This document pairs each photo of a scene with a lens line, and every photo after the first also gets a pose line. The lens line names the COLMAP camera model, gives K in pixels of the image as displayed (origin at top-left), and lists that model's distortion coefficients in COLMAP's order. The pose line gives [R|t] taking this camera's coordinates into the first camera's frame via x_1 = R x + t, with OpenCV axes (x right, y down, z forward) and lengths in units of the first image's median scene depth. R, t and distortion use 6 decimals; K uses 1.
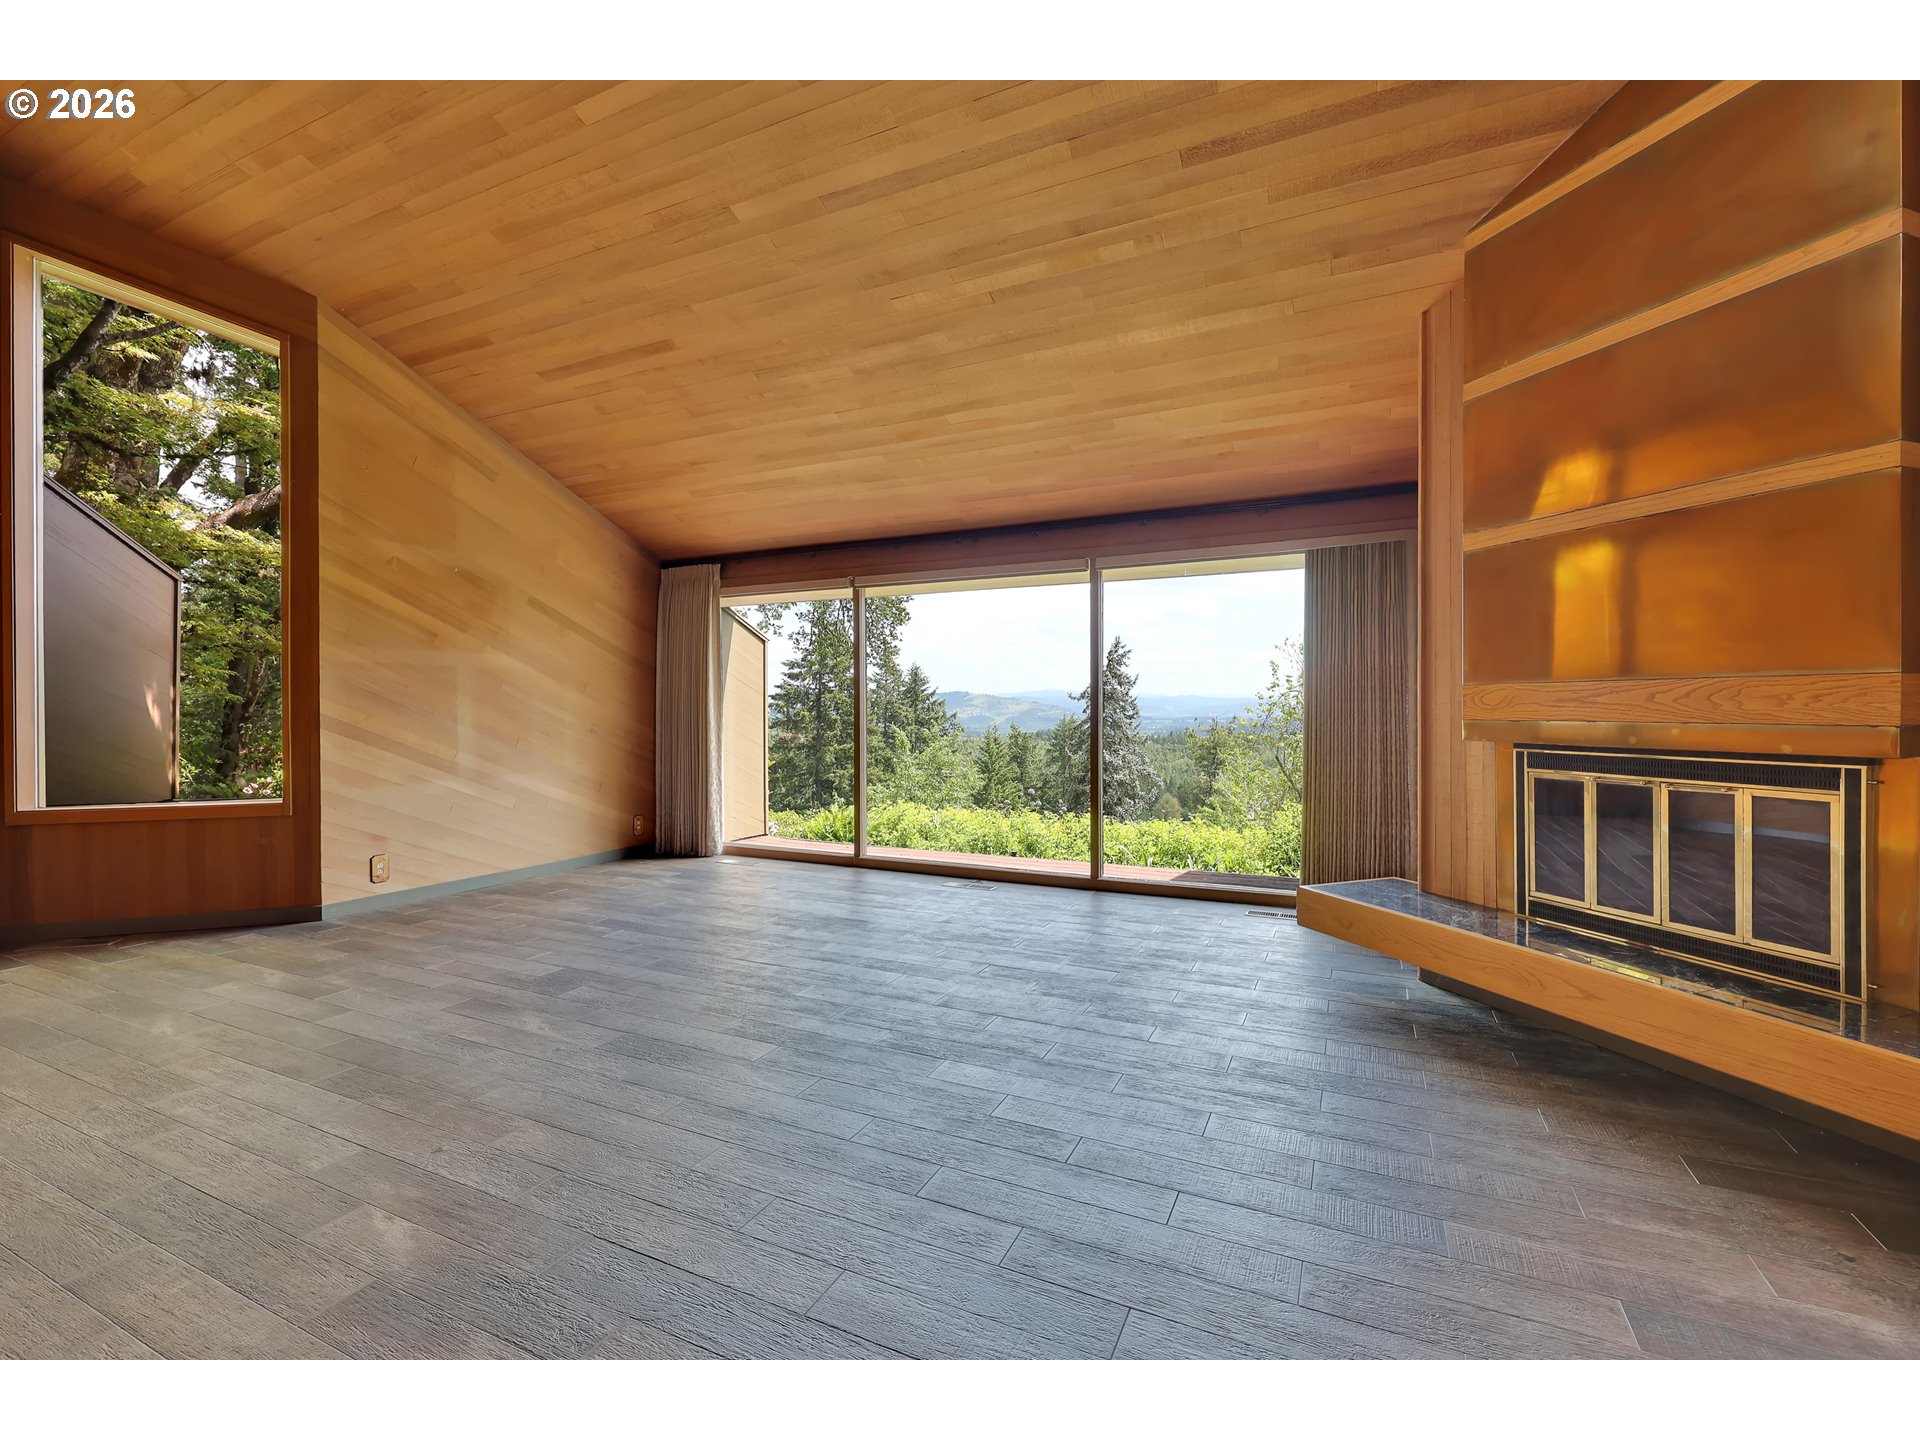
lens RADIAL K [[832.0, 0, 960.0], [0, 832.0, 720.0], [0, 0, 1]] dist [0.000323, -0.000056]
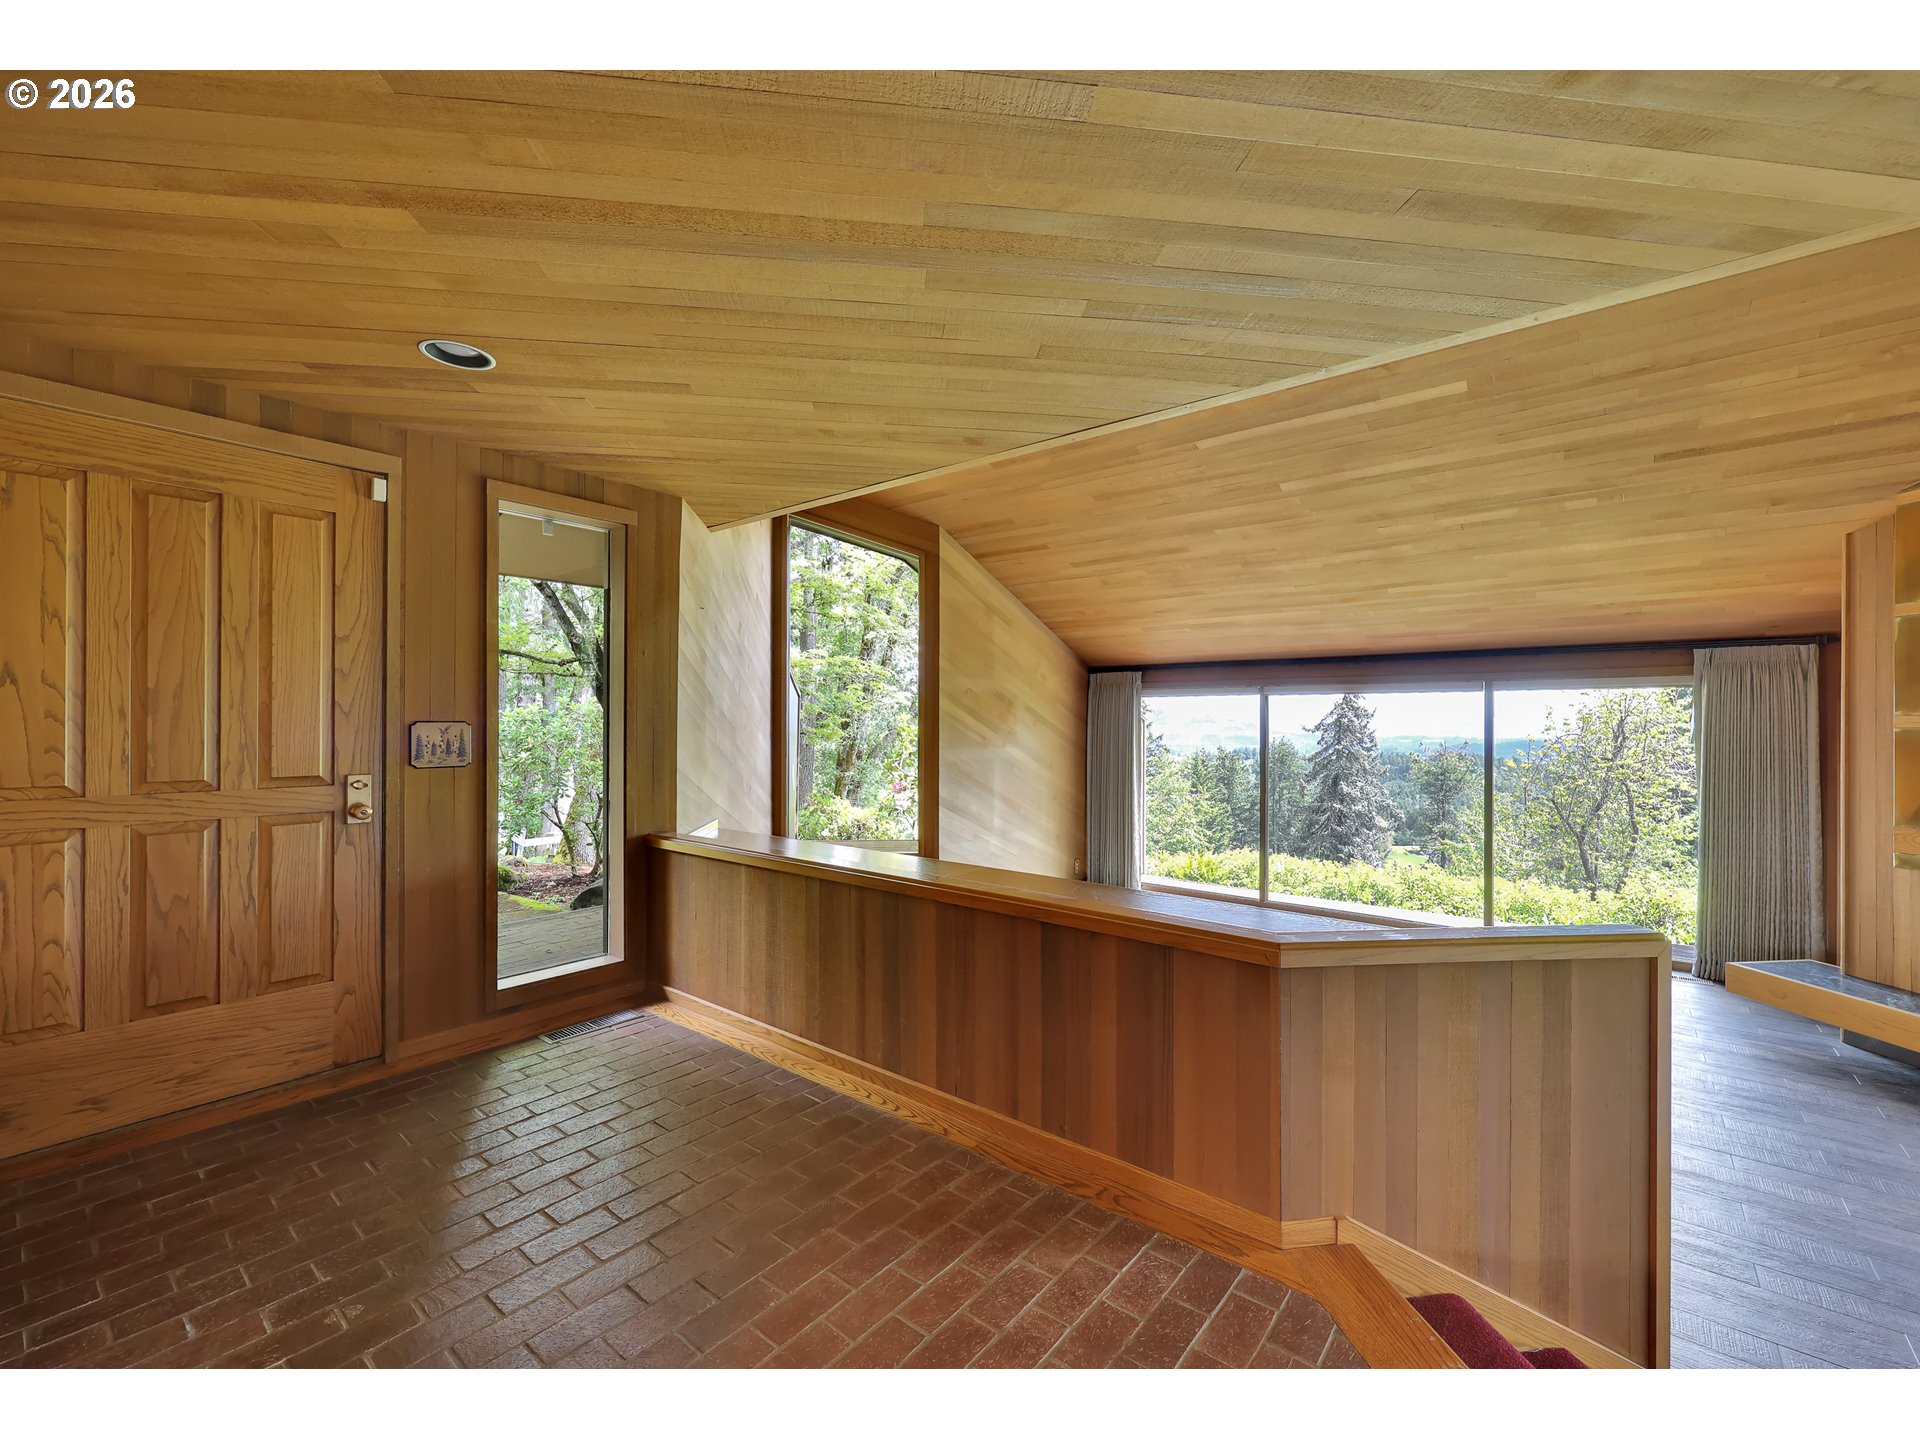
lens RADIAL K [[798.7, 0, 949.0], [0, 798.7, 725.9], [0, 0, 1]] dist [0.000117, -0.000005]
pose [[0.971886, 0.006903, -0.235350, -0.402623], [-0.009000, 0.999929, -0.007835, -0.125073], [0.235280, 0.009732, 0.971879, -0.429319]]
